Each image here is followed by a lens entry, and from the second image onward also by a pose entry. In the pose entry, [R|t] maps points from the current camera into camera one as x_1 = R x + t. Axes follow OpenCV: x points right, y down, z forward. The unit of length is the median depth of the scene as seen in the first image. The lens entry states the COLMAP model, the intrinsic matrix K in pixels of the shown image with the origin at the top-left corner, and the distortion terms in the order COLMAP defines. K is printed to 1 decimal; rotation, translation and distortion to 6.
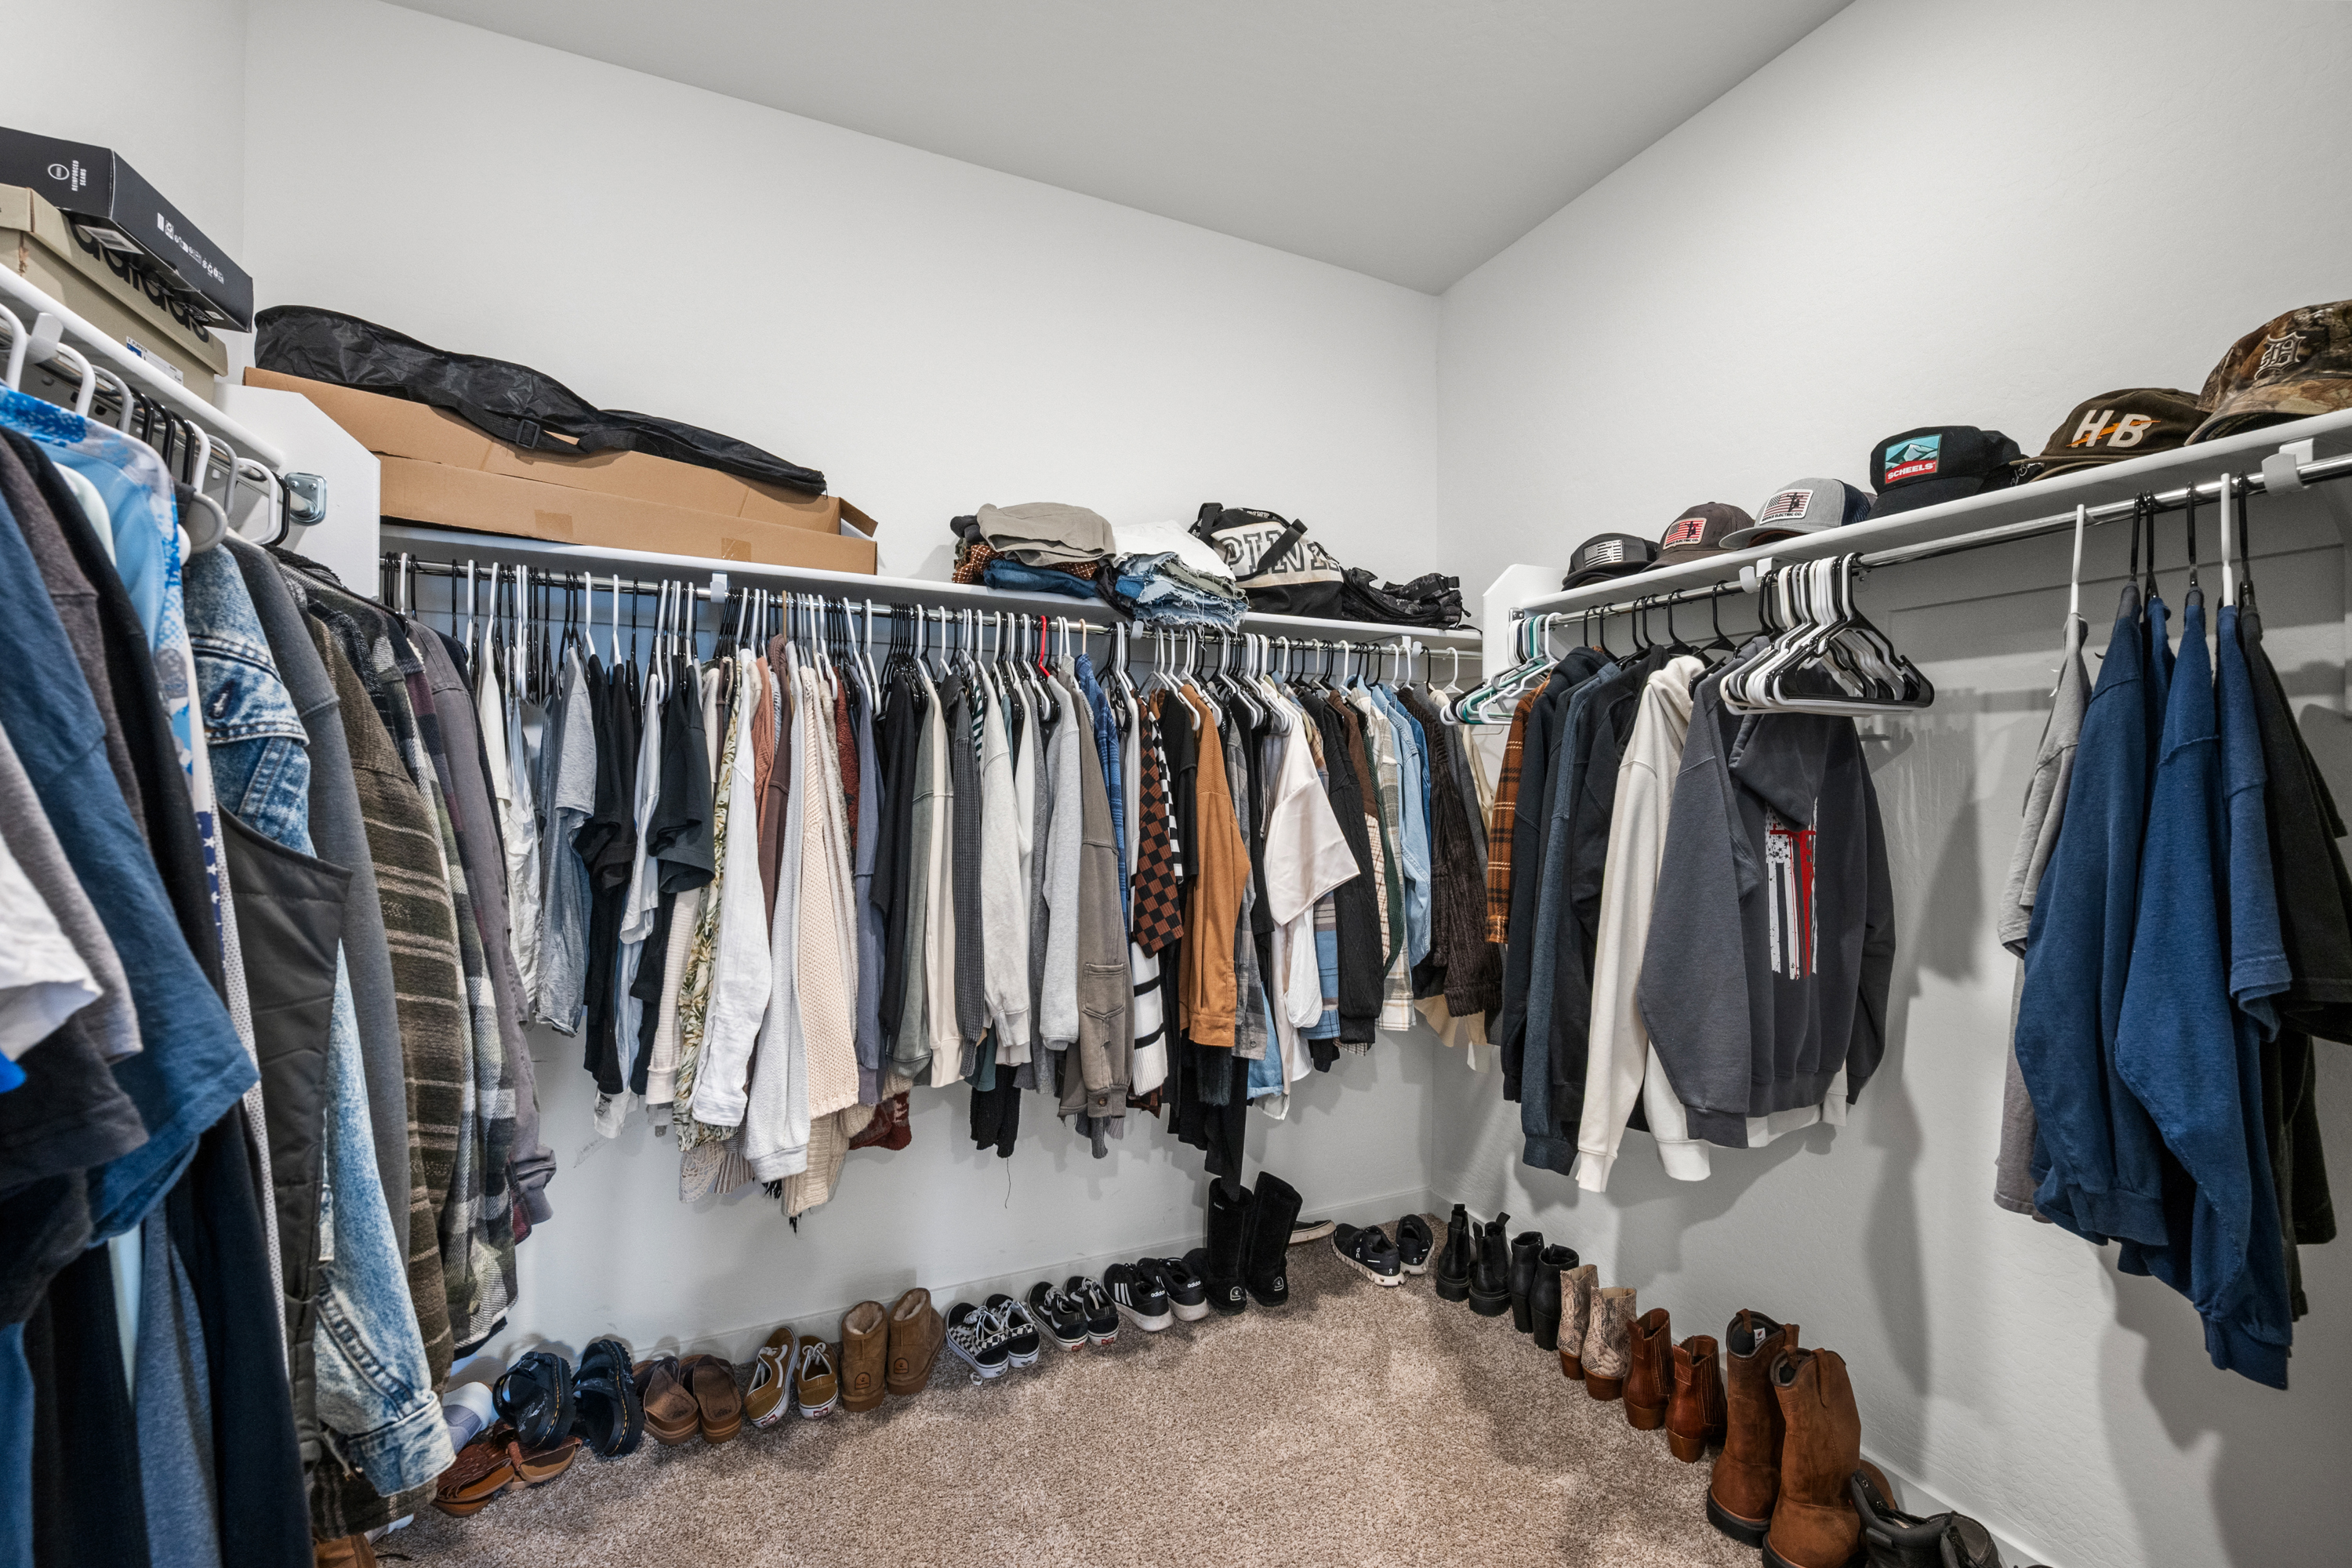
lens RADIAL K [[924.8, 0, 1168.5], [0, 924.8, 781.5], [0, 0, 1]] dist [-0.000440, -0.000636]
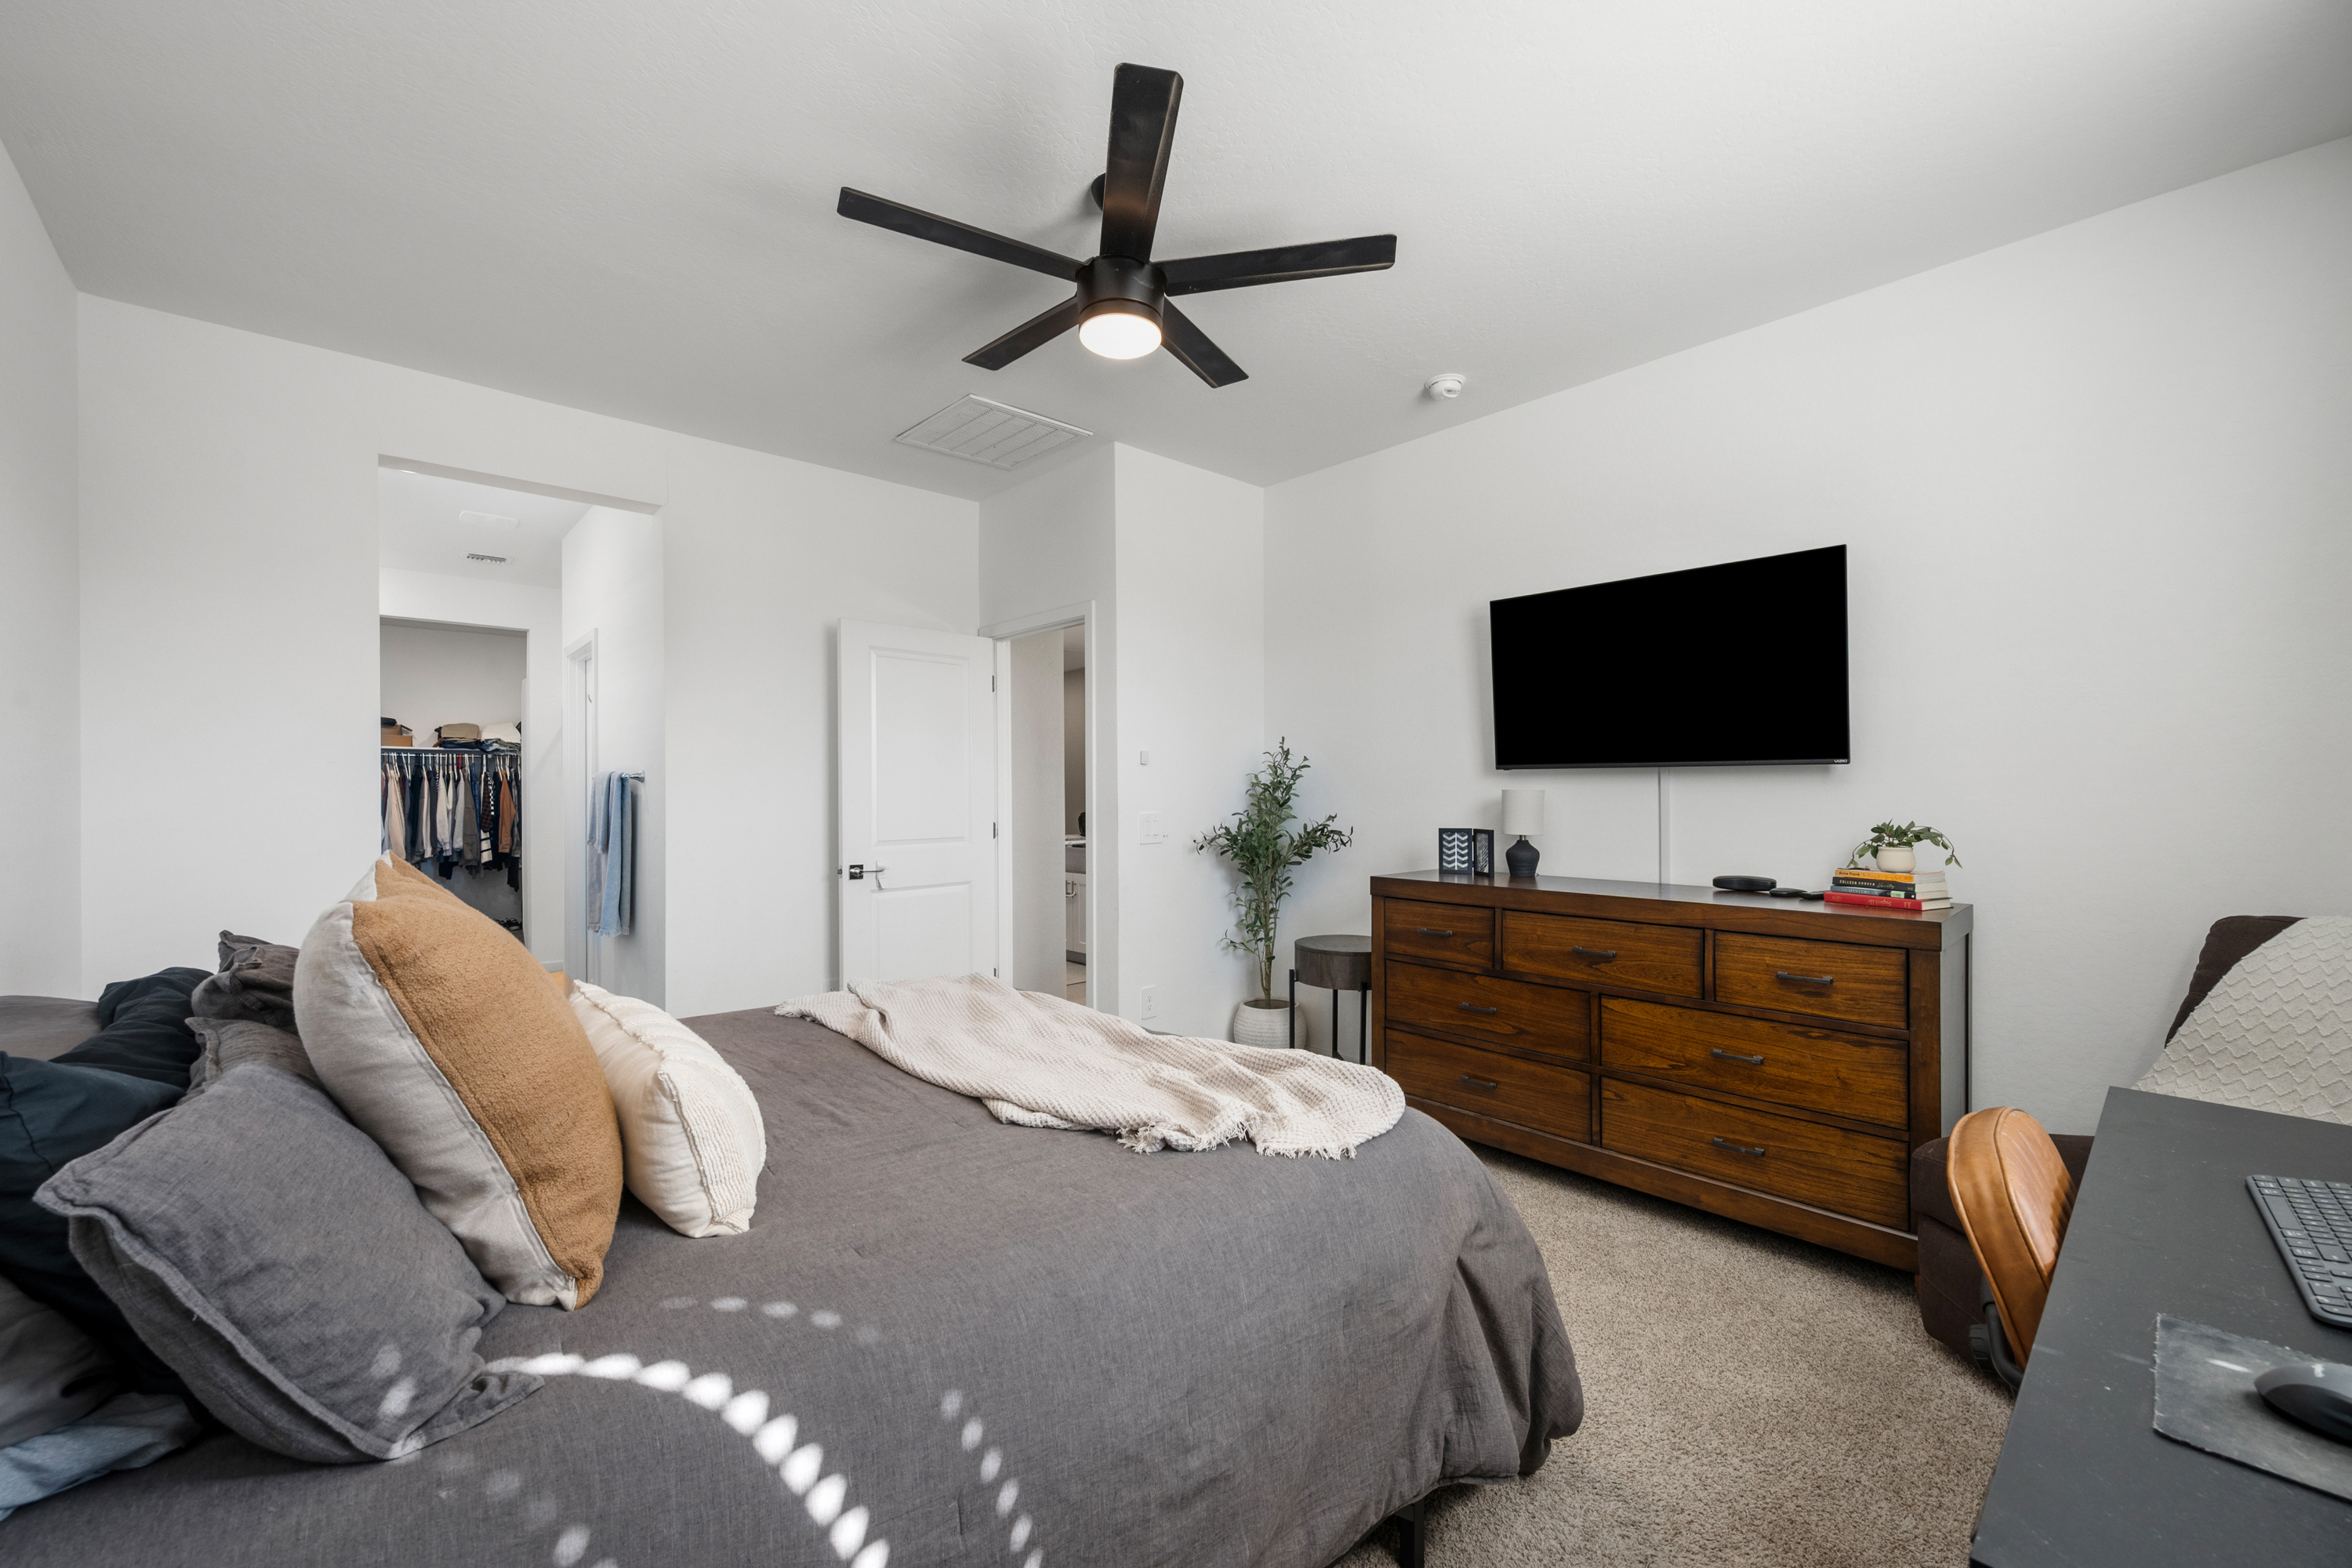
lens RADIAL K [[924.8, 0, 1186.7], [0, 924.8, 775.6], [0, 0, 1]] dist [-0.000440, -0.000636]
pose [[0.935140, -0.001134, 0.354278, 1.618556], [-0.001941, 0.999963, 0.008324, -0.135120], [-0.354274, -0.008472, 0.935103, -4.536443]]
